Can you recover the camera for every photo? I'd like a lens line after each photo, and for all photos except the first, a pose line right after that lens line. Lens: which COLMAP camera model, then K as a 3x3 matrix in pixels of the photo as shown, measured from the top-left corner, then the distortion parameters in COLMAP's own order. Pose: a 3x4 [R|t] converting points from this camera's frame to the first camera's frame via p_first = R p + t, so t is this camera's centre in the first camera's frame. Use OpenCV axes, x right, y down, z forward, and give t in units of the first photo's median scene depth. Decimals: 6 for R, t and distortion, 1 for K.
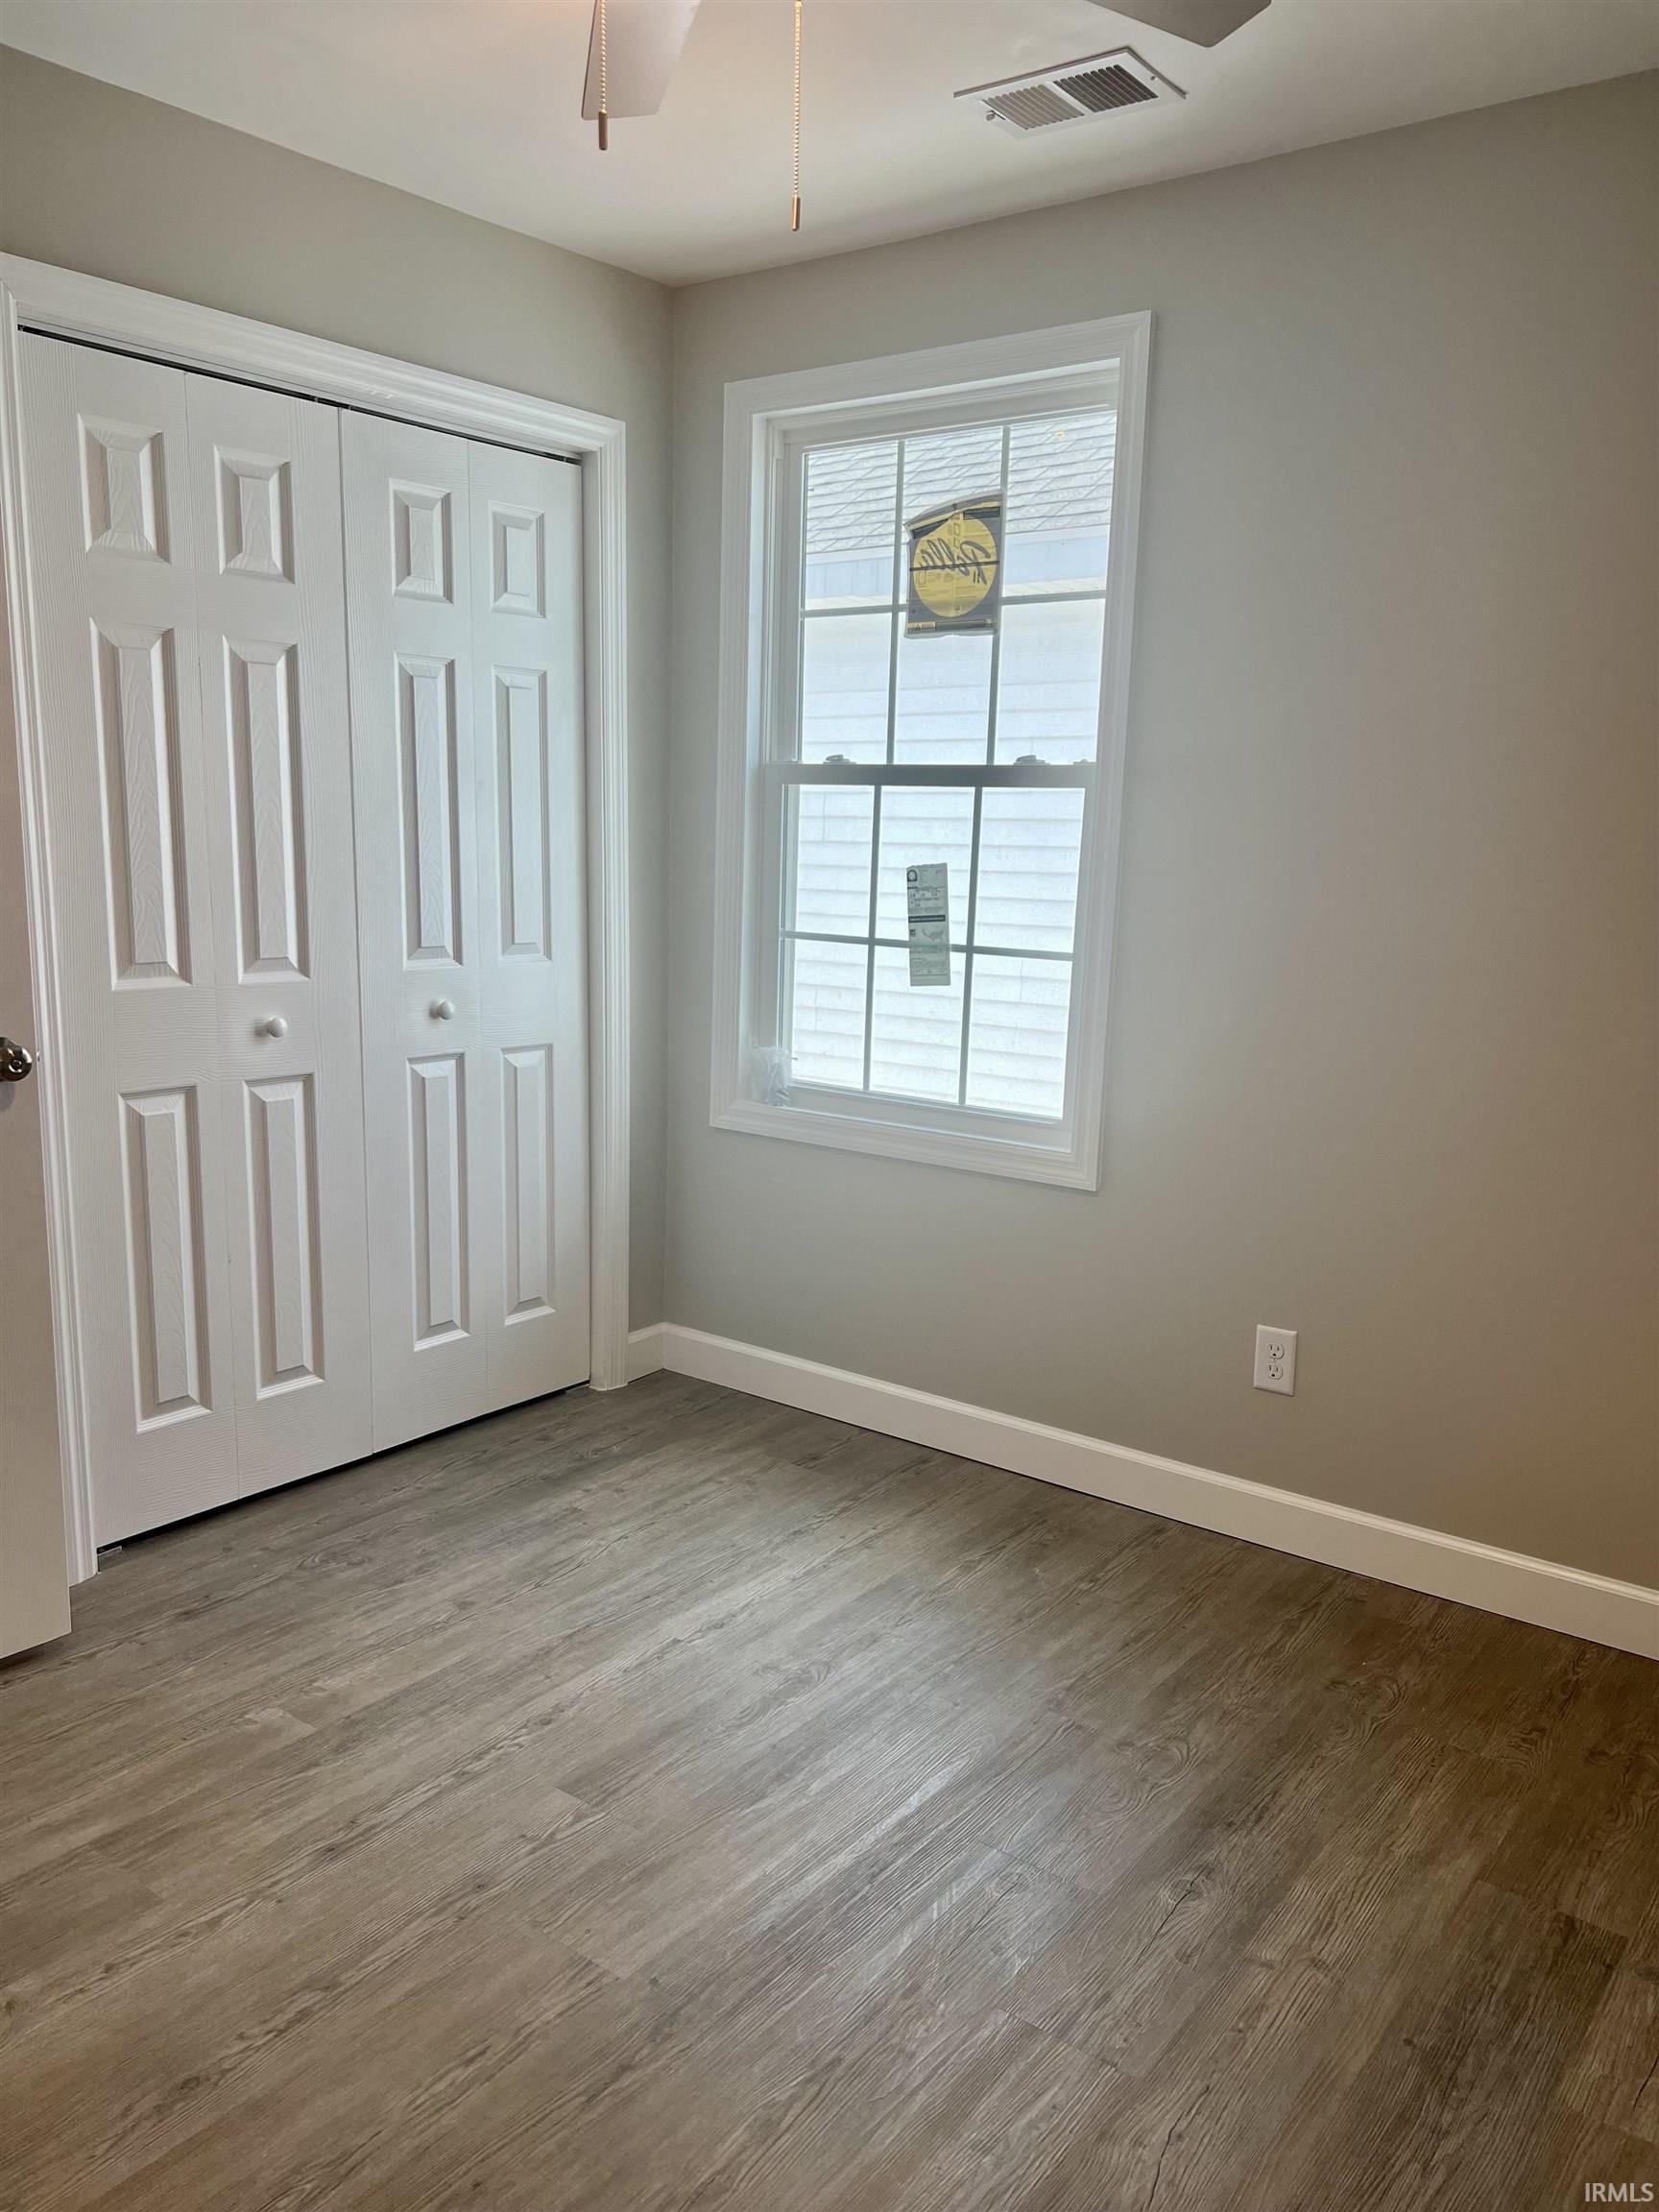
lens RADIAL K [[1654.6, 0, 823.7], [0, 1654.6, 1105.6], [0, 0, 1]] dist [0.058503, -0.064316]
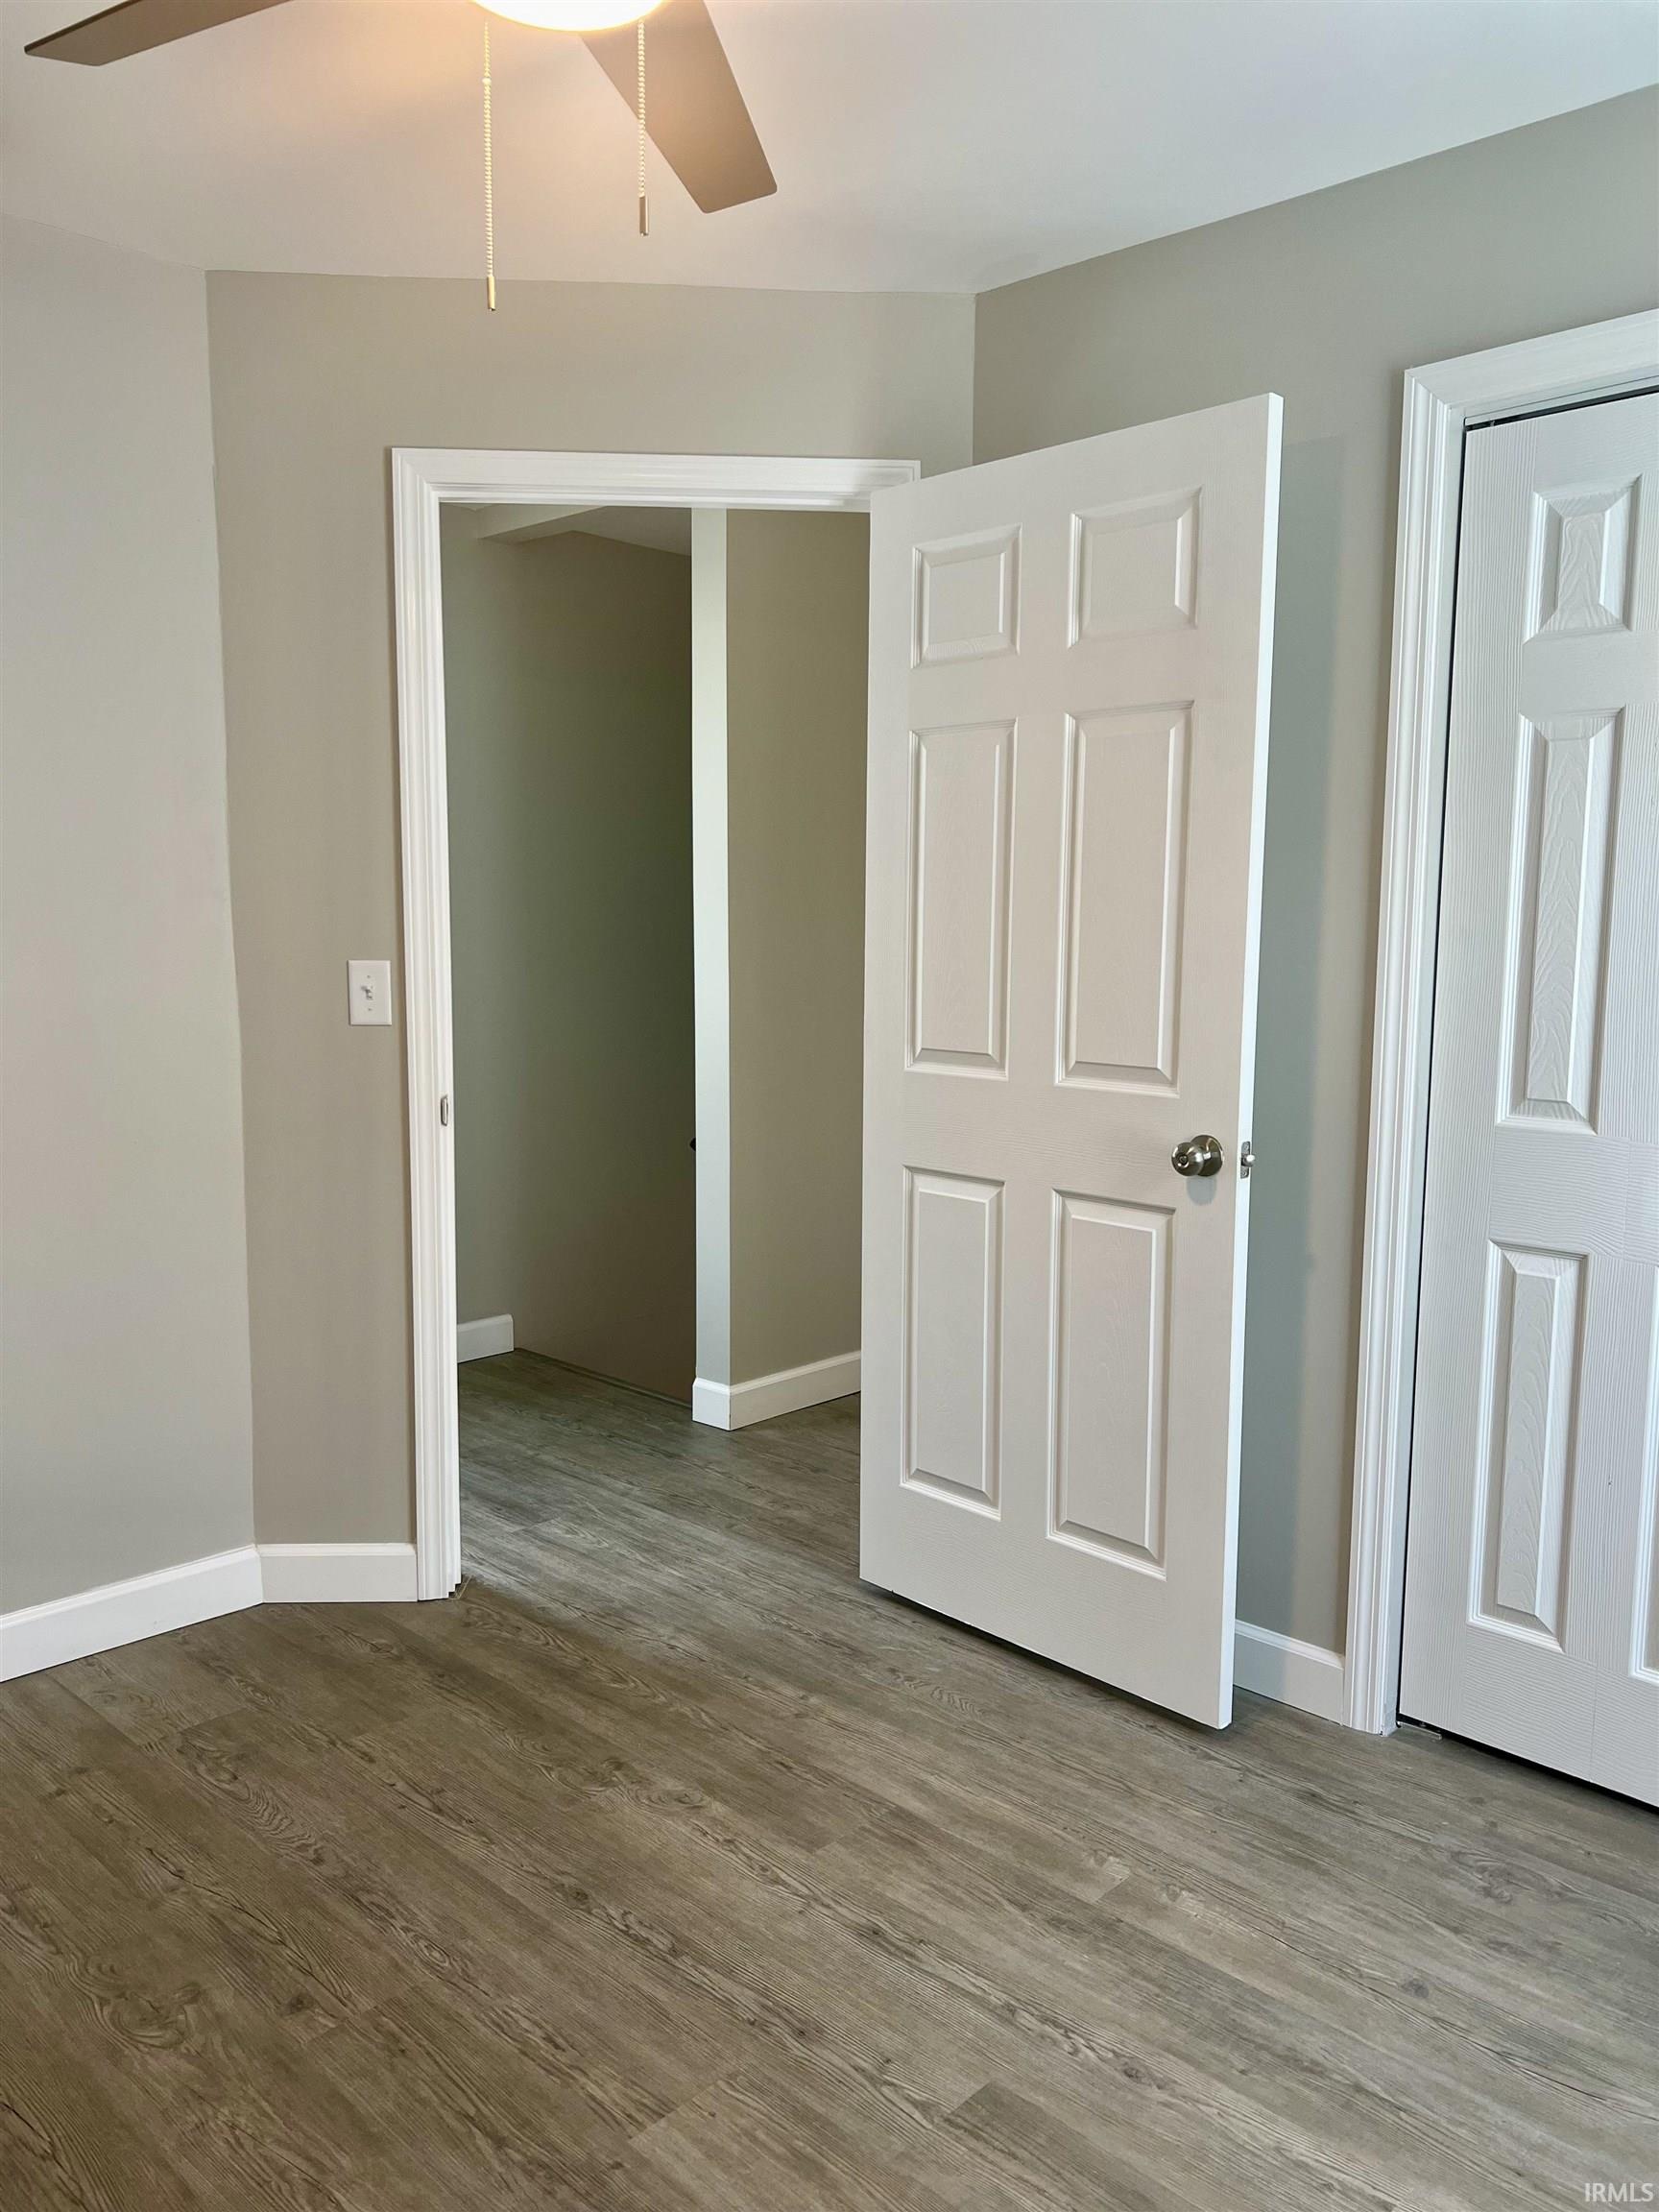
lens RADIAL K [[1654.6, 0, 824.6], [0, 1654.6, 1108.8], [0, 0, 1]] dist [0.058503, -0.064316]
pose [[-0.121243, 0.090142, -0.988521, 0.562872], [-0.172995, 0.978708, 0.110465, -0.127747], [0.977432, 0.184403, -0.103068, 0.828266]]
